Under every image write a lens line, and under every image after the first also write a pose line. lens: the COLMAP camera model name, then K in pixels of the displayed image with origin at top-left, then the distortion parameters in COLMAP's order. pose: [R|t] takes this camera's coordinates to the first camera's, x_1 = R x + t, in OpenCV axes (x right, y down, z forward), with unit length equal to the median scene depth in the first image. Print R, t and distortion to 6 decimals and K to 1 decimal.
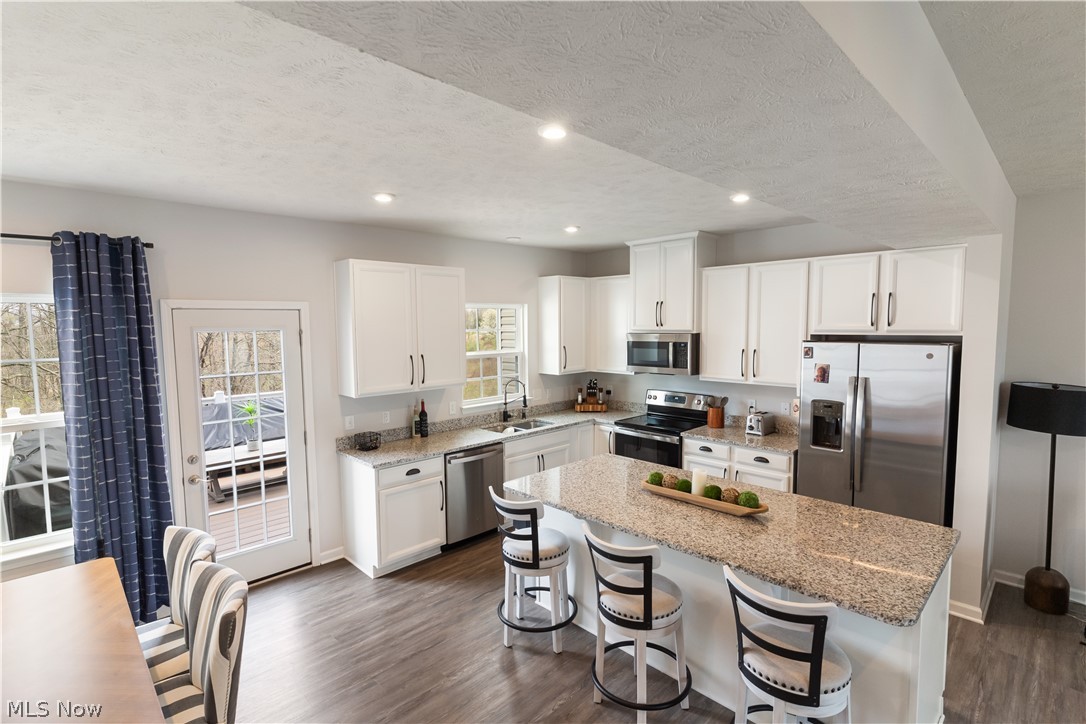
lens RADIAL K [[521.6, 0, 543.2], [0, 521.6, 364.6], [0, 0, 1]] dist [0.000515, -0.000547]
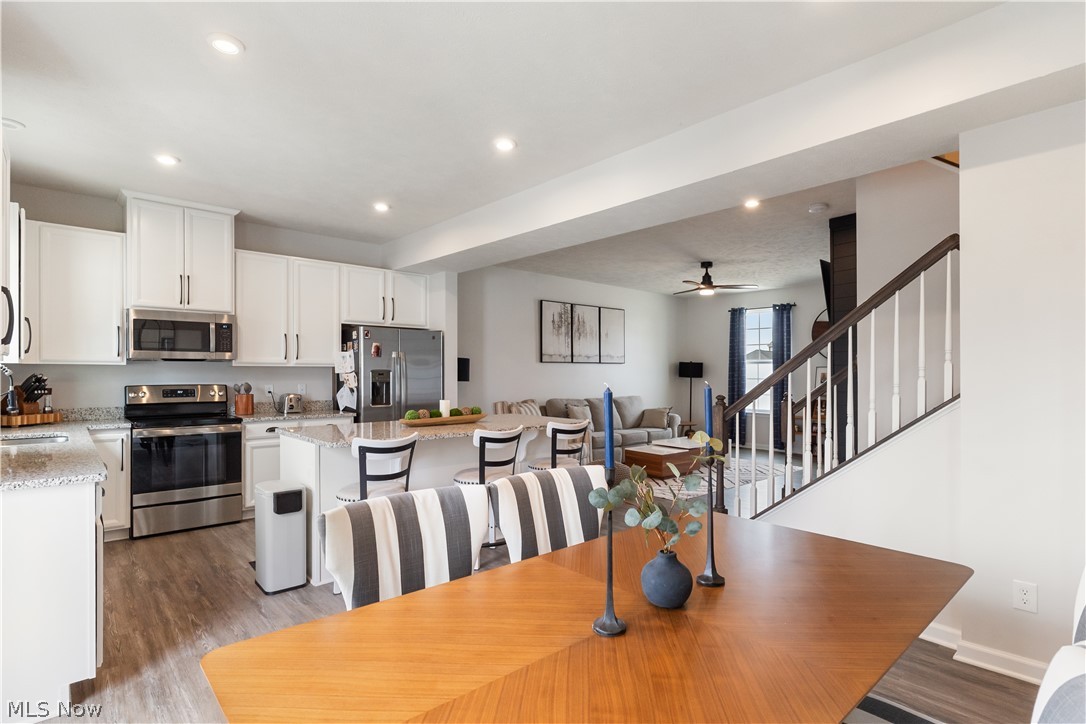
lens RADIAL K [[536.3, 0, 556.1], [0, 536.3, 376.4], [0, 0, 1]] dist [0.000216, -0.000015]
pose [[0.032533, 0.003363, 0.999465, -0.691015], [0.083326, 0.996504, -0.006065, 0.109565], [-0.995991, 0.083479, 0.032139, 0.409904]]
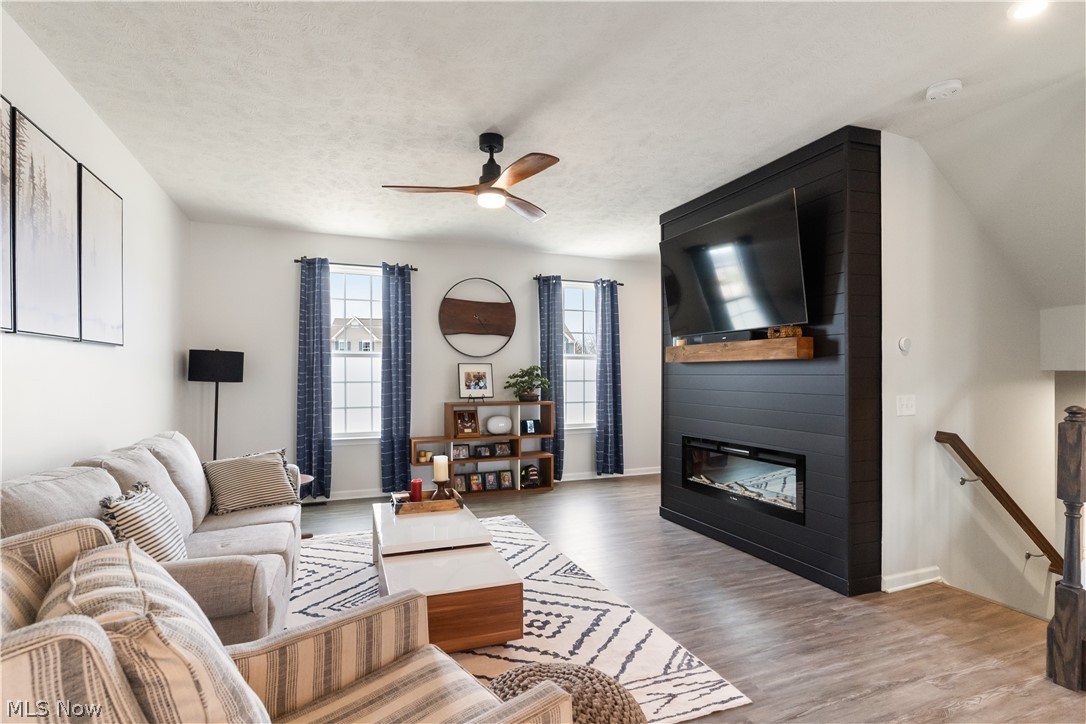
lens RADIAL K [[536.6, 0, 537.0], [0, 536.6, 358.1], [0, 0, 1]] dist [-0.000218, -0.000601]
pose [[-0.925522, 0.022992, 0.377996, 0.444859], [0.043130, 0.998060, 0.044895, 0.080745], [-0.376231, 0.057854, -0.924718, 0.660251]]
